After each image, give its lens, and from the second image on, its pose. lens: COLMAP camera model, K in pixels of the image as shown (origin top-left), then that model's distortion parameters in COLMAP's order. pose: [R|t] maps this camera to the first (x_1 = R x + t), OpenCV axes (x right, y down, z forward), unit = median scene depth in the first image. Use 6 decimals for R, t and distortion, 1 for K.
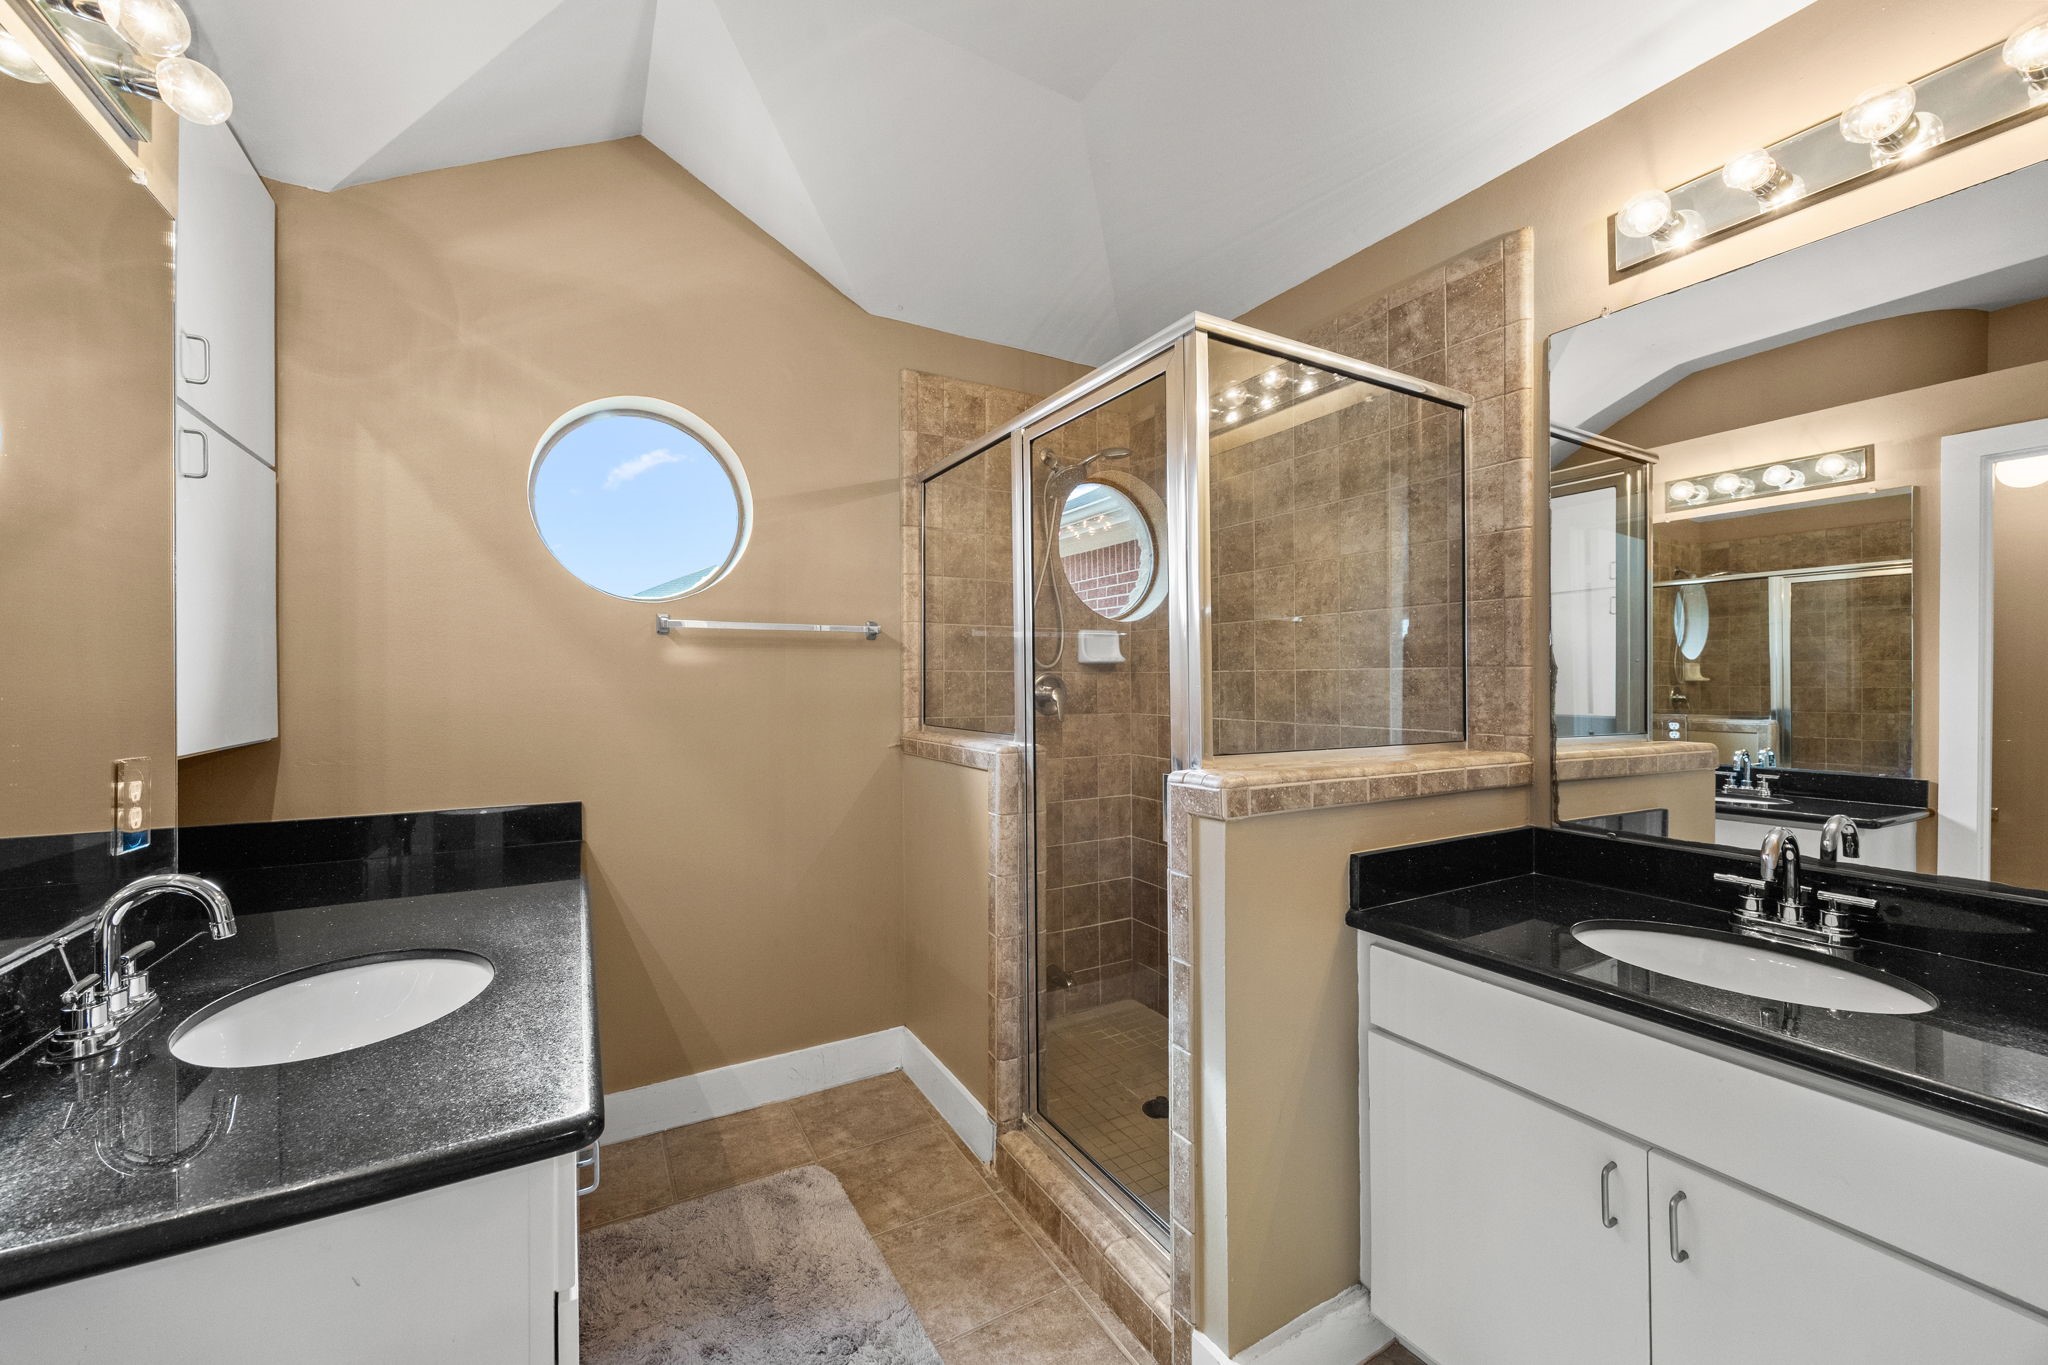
lens RADIAL K [[786.0, 0, 1019.7], [0, 786.0, 681.0], [0, 0, 1]] dist [-0.001054, -0.000085]
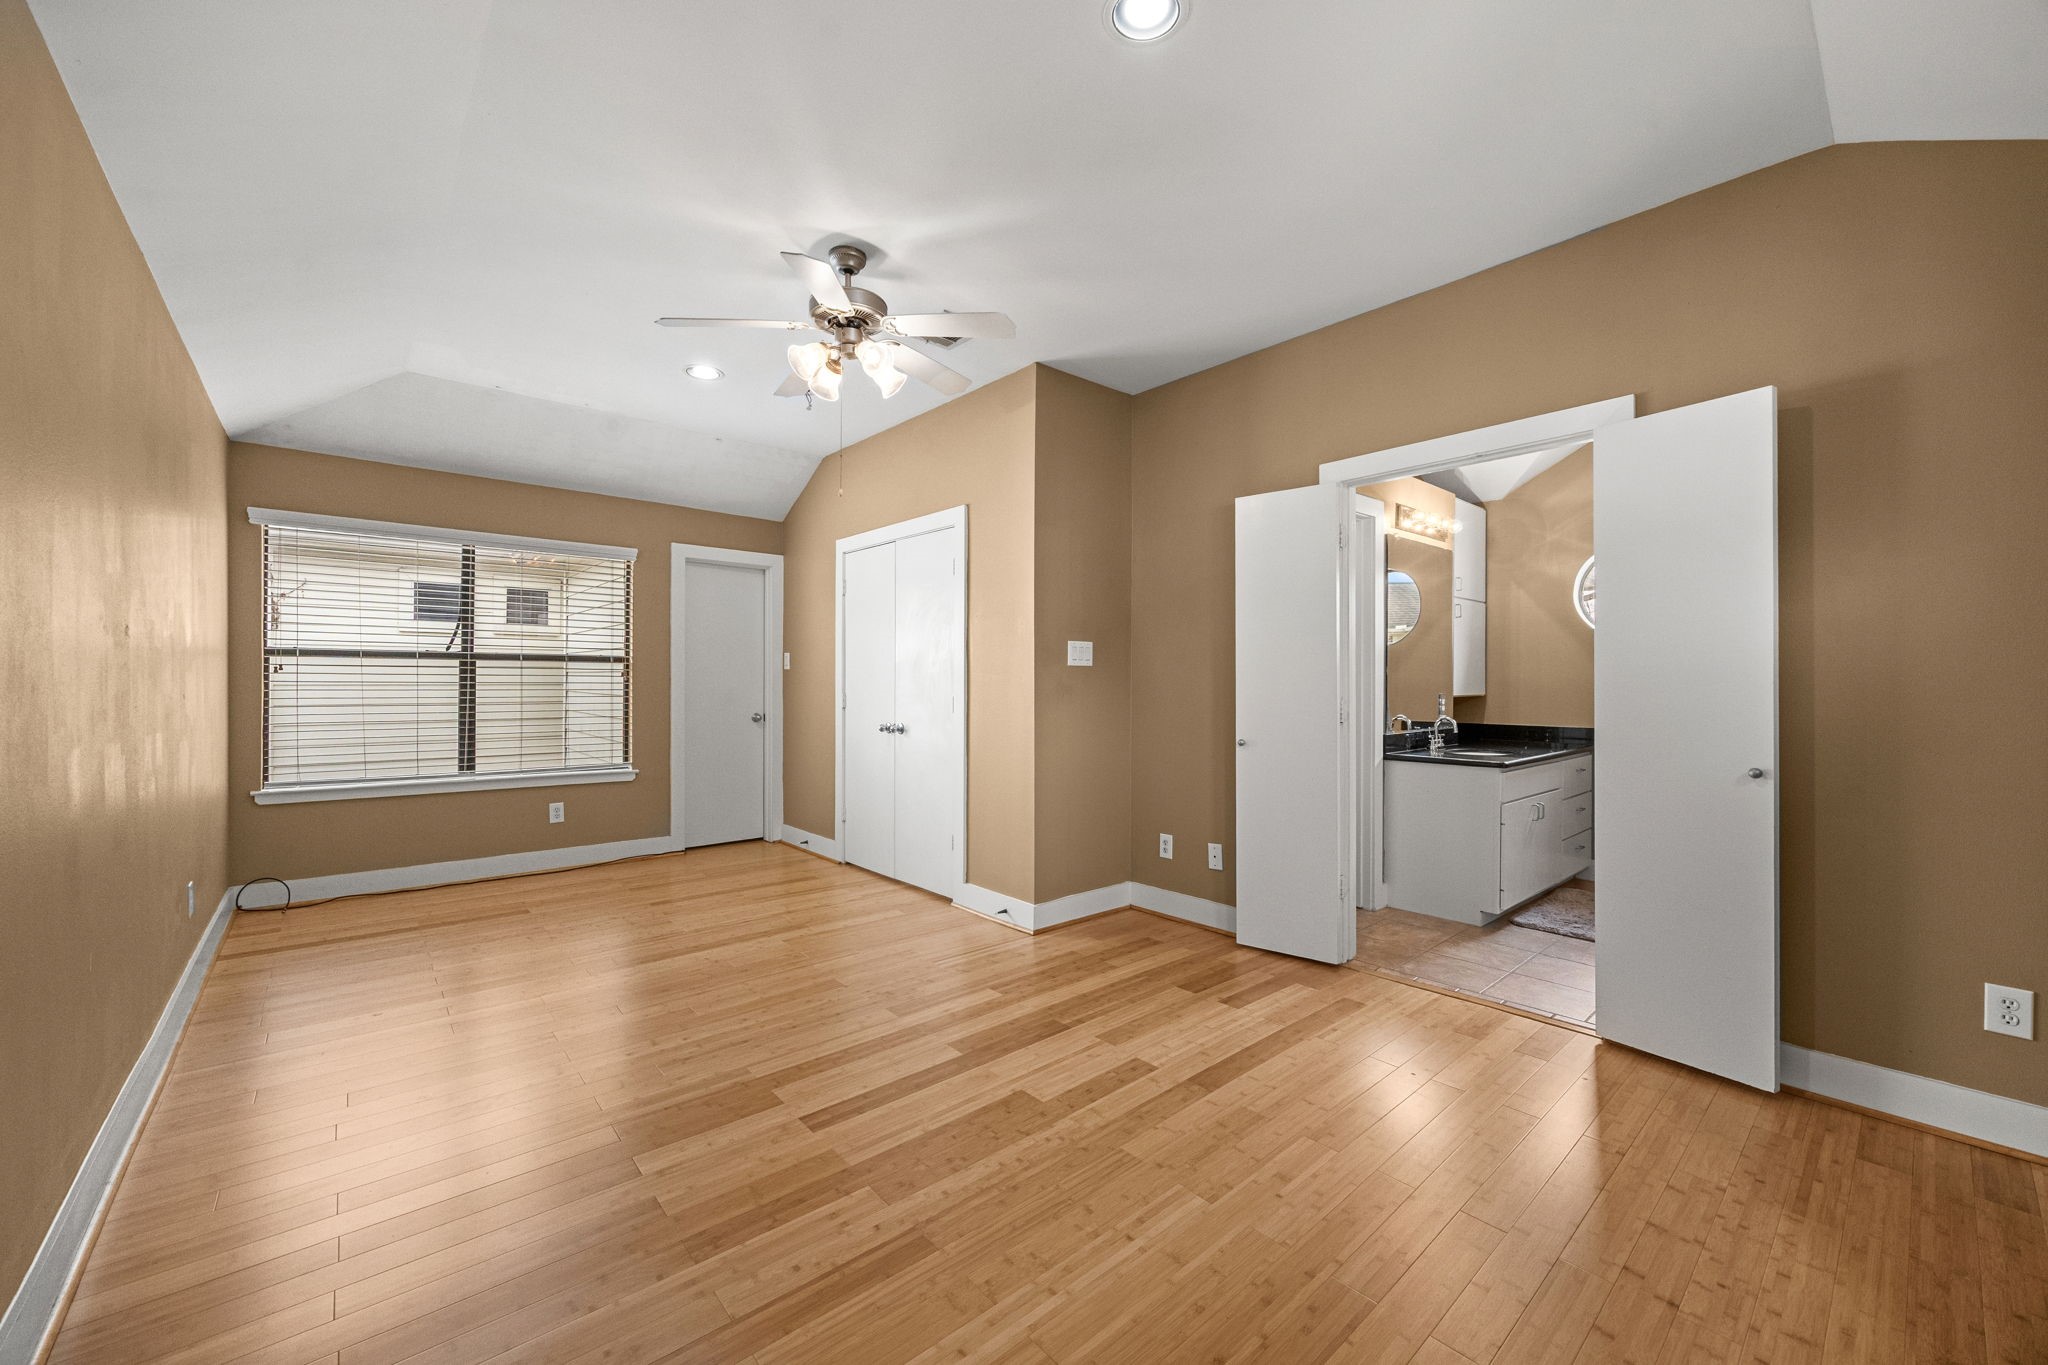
lens RADIAL K [[786.0, 0, 1027.6], [0, 786.0, 680.6], [0, 0, 1]] dist [-0.001054, -0.000085]
pose [[0.187603, 0.000718, -0.982245, 1.604994], [0.003429, 0.999993, 0.001385, 0.010000], [0.982239, -0.003628, 0.187600, -1.220898]]
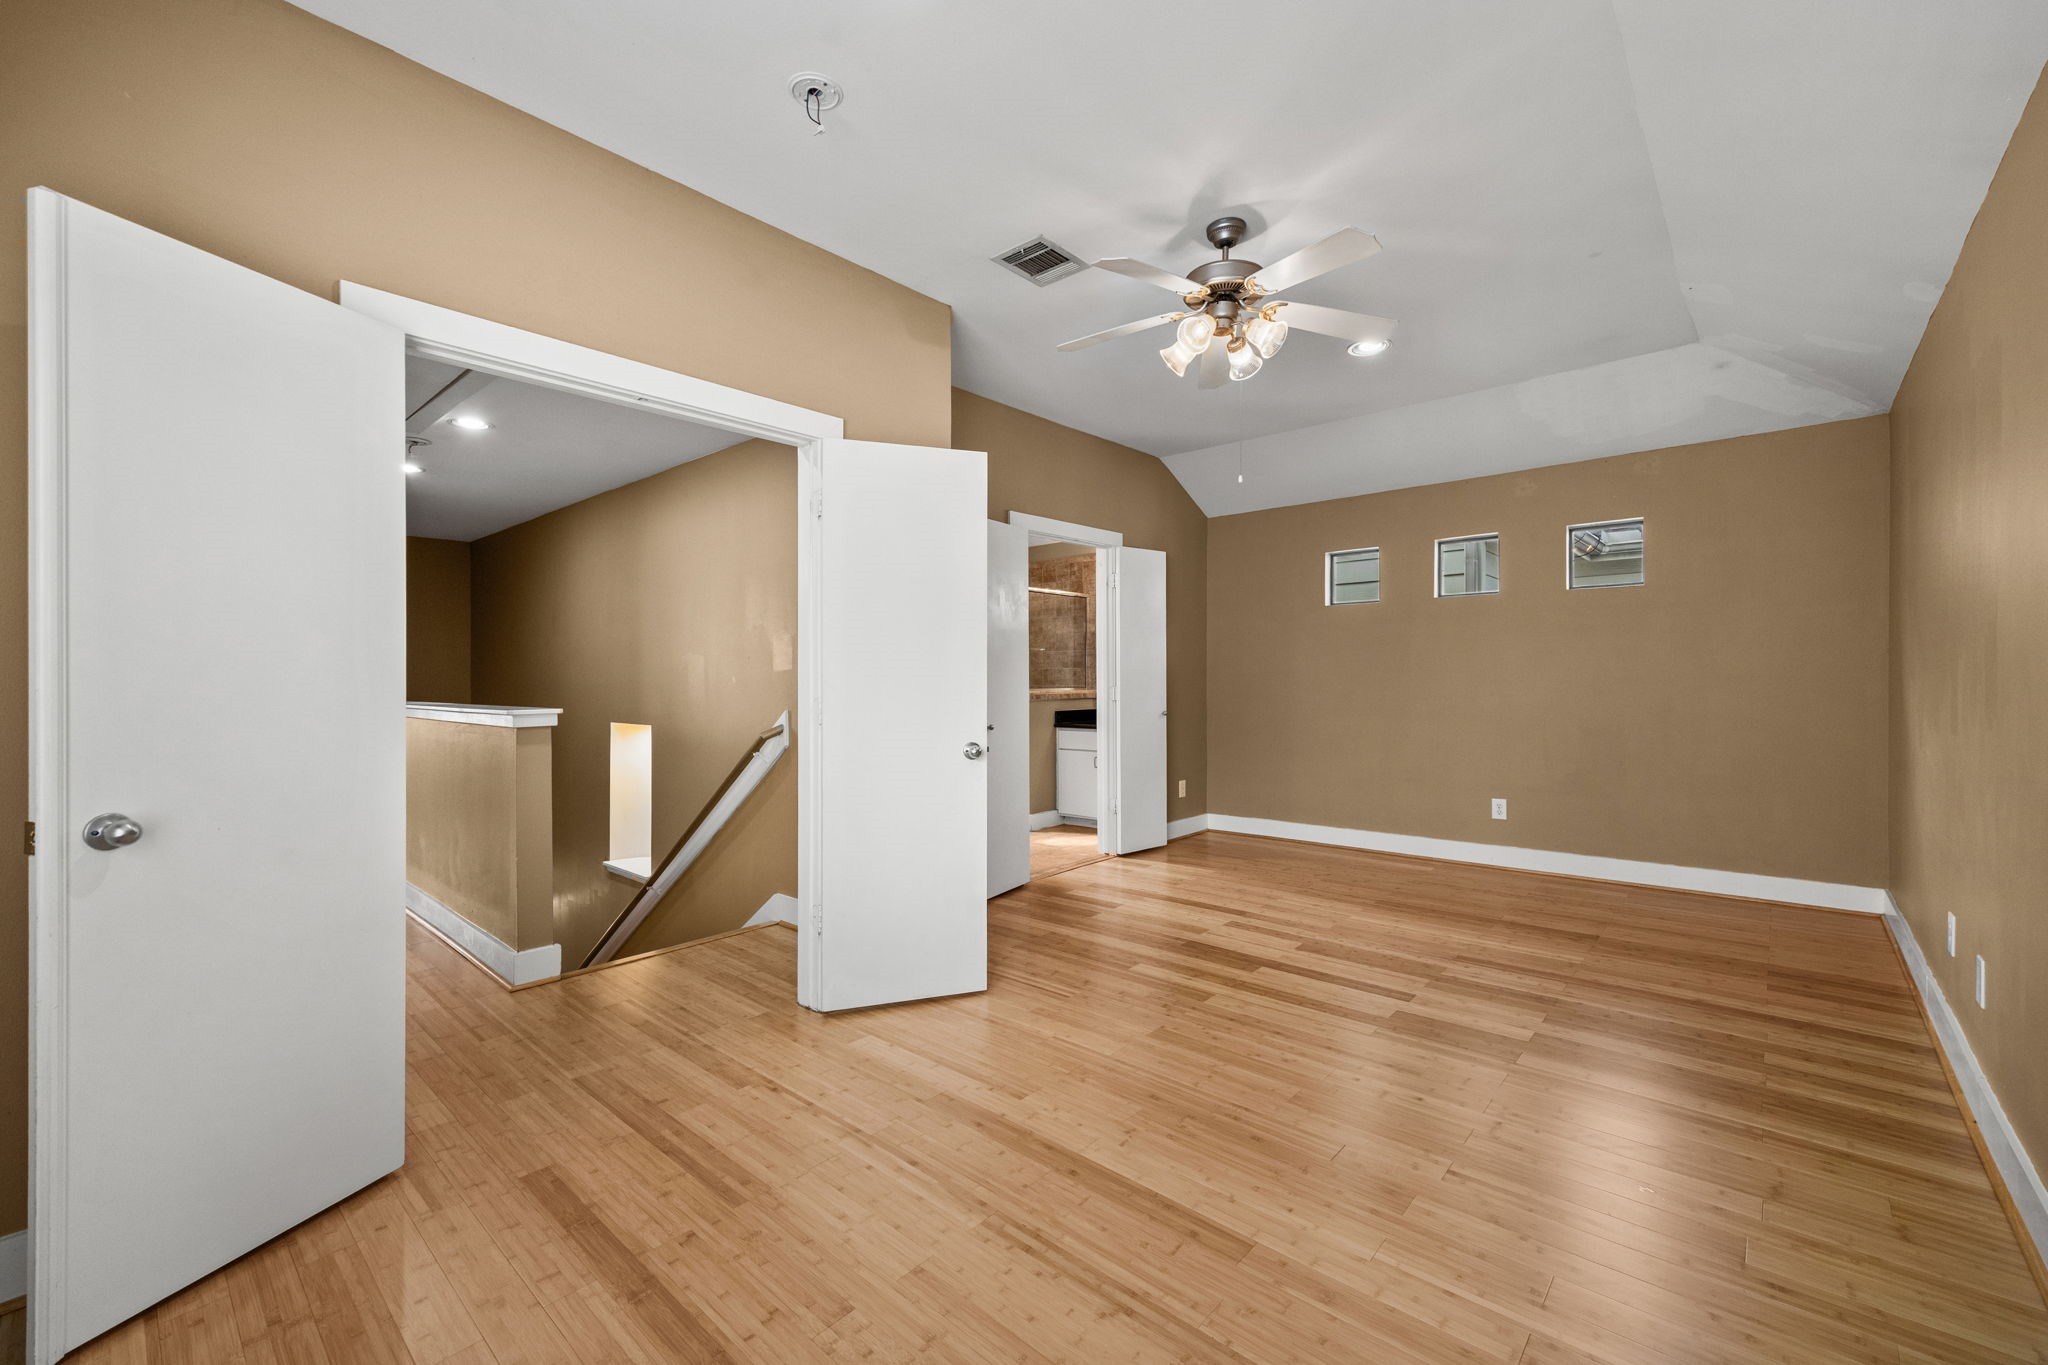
lens RADIAL K [[838.8, 0, 1026.5], [0, 838.8, 679.2], [0, 0, 1]] dist [0.018483, 0.000195]
pose [[0.949623, -0.001694, 0.313389, -0.973864], [0.000188, 0.999988, 0.004835, 0.017578], [-0.313393, -0.004532, 0.949613, -2.759369]]
